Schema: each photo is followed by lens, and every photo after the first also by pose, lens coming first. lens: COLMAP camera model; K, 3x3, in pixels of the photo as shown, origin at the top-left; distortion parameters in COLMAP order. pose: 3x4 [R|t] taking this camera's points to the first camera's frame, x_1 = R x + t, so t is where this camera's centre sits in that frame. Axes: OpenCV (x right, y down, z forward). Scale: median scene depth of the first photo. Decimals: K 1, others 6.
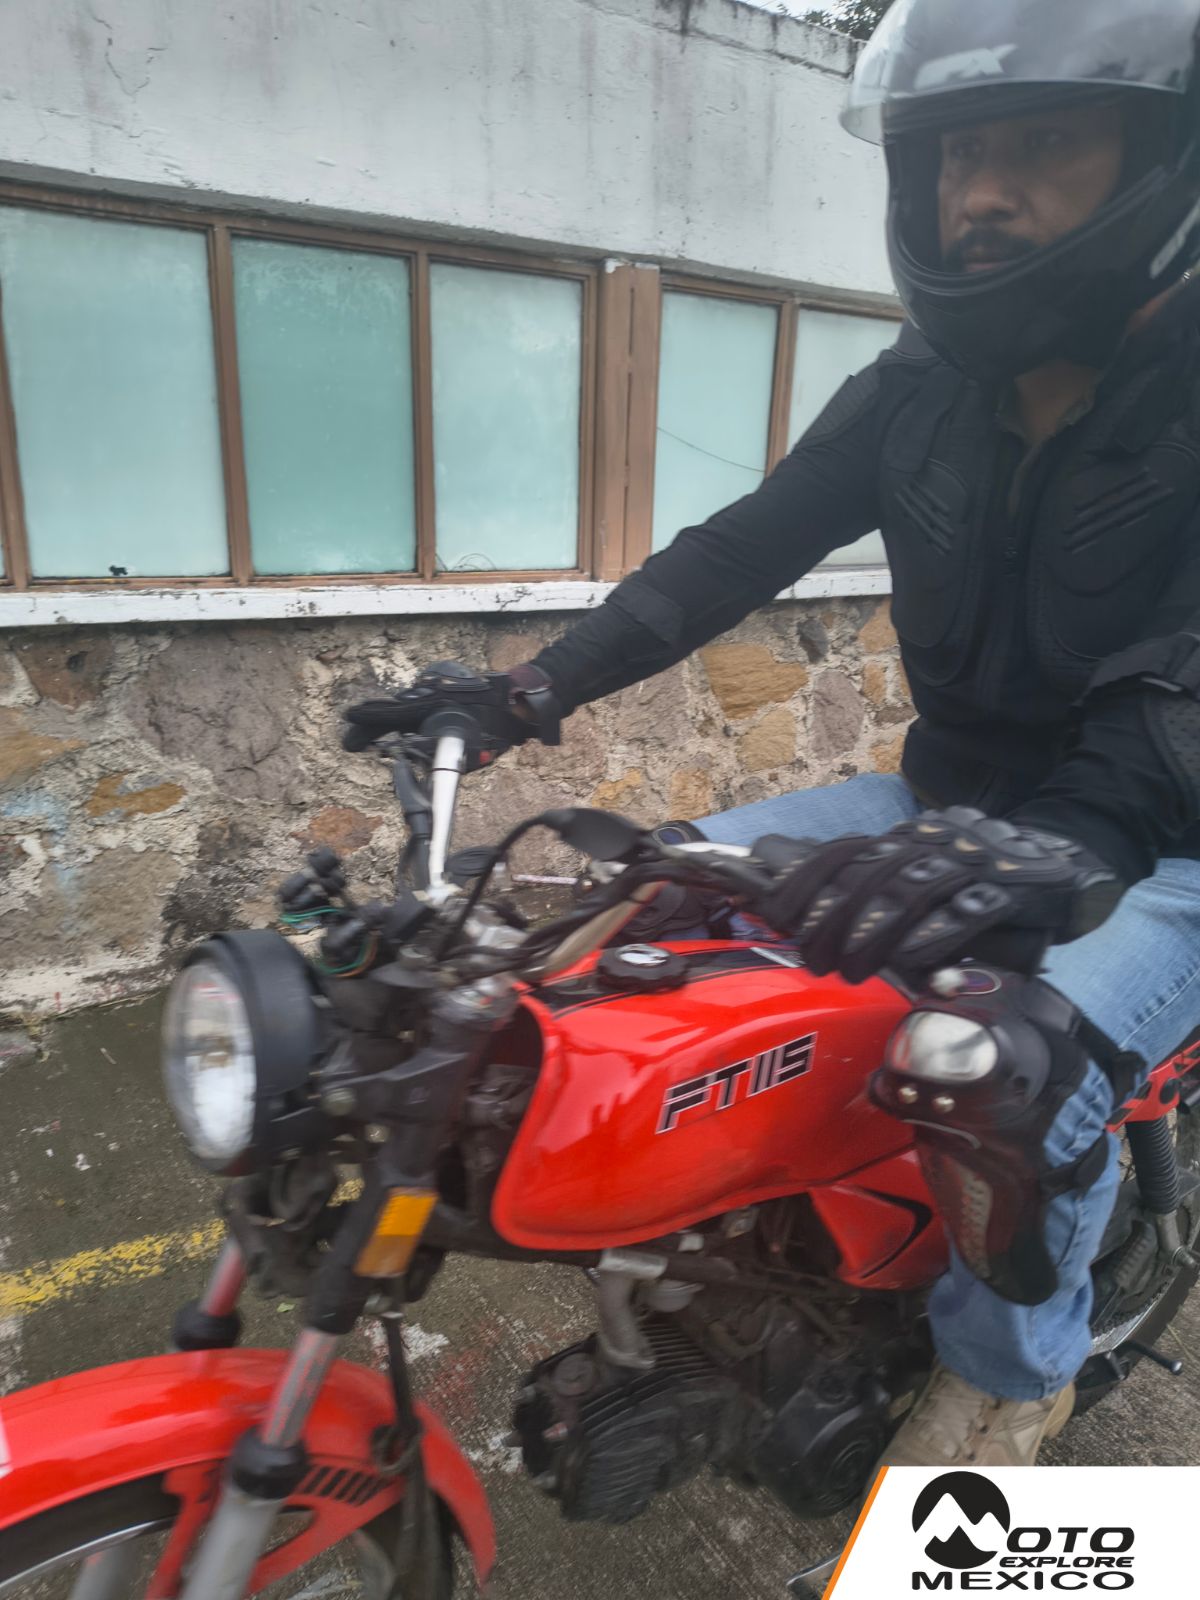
lens RADIAL K [[1102.3, 0, 588.9], [0, 1102.3, 814.6], [0, 0, 1]] dist [0.059058, -0.059467]
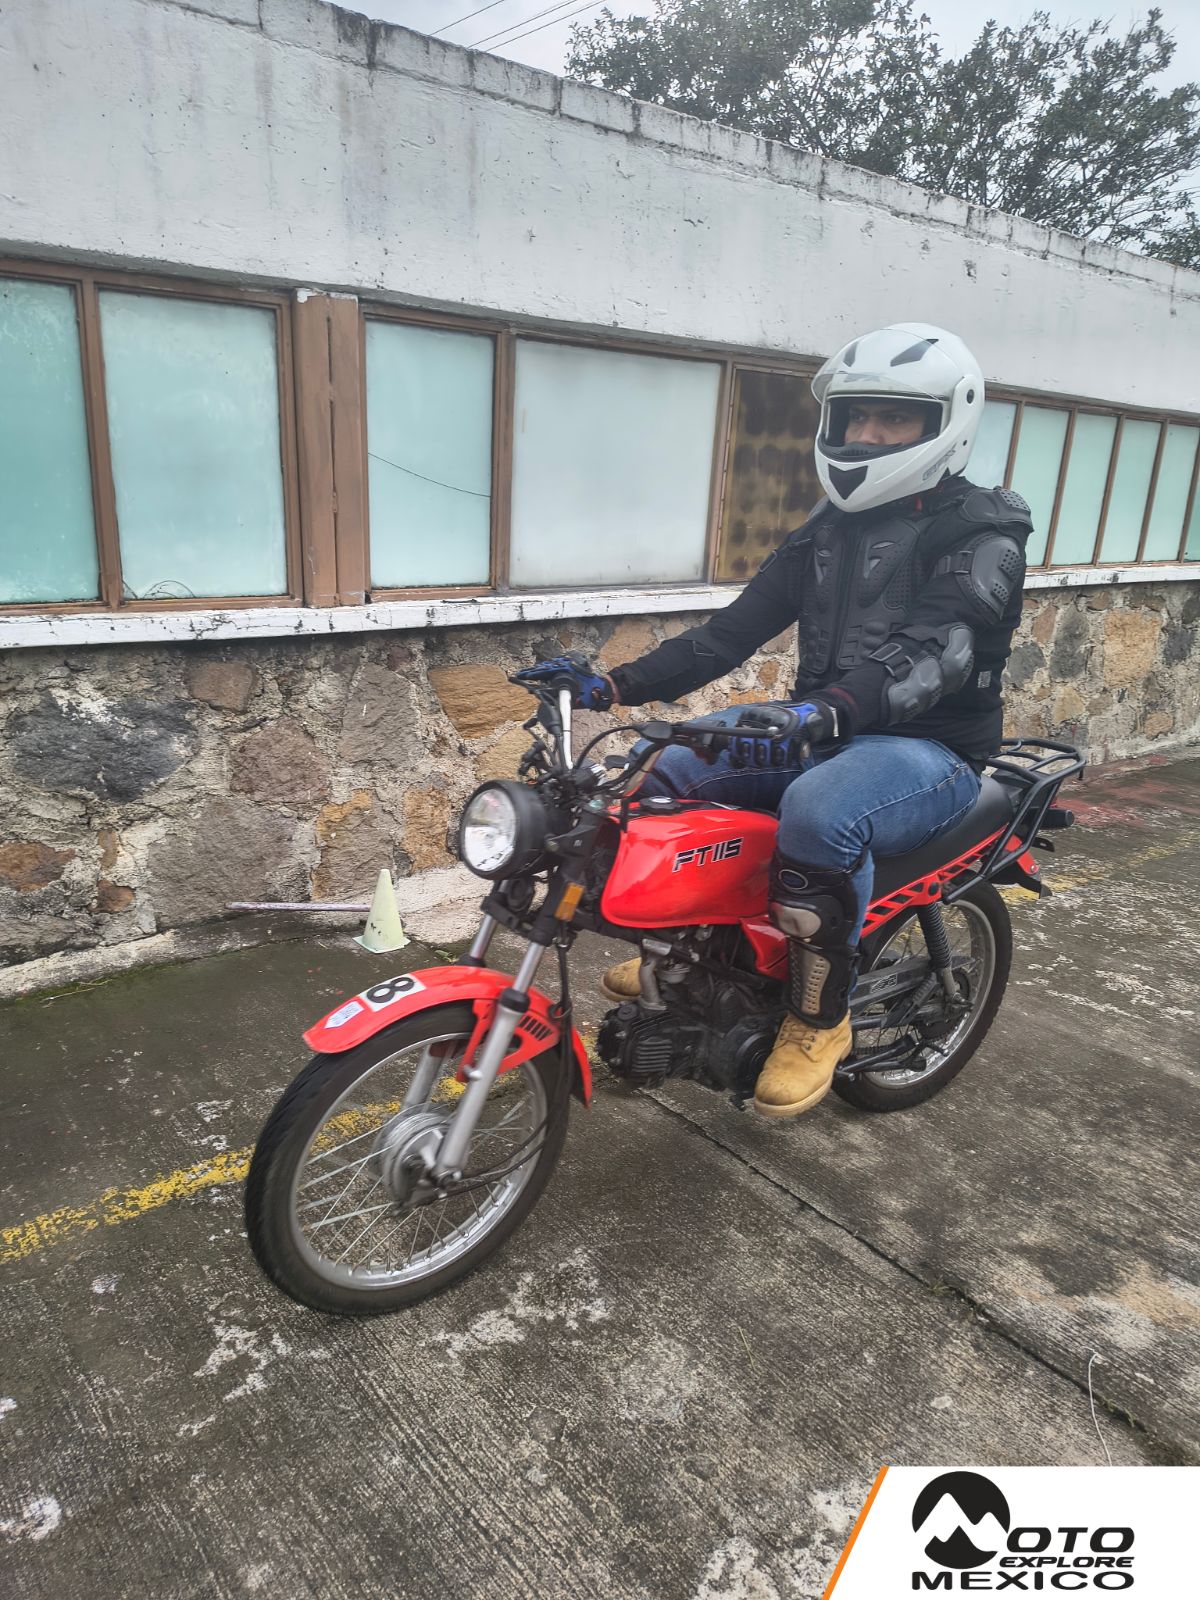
lens RADIAL K [[1102.3, 0, 593.6], [0, 1102.3, 804.9], [0, 0, 1]] dist [0.059058, -0.059467]
pose [[0.994494, -0.019015, 0.103049, 0.176633], [0.018626, 0.999815, 0.004737, -0.035631], [-0.103120, -0.002791, 0.994665, -0.028315]]
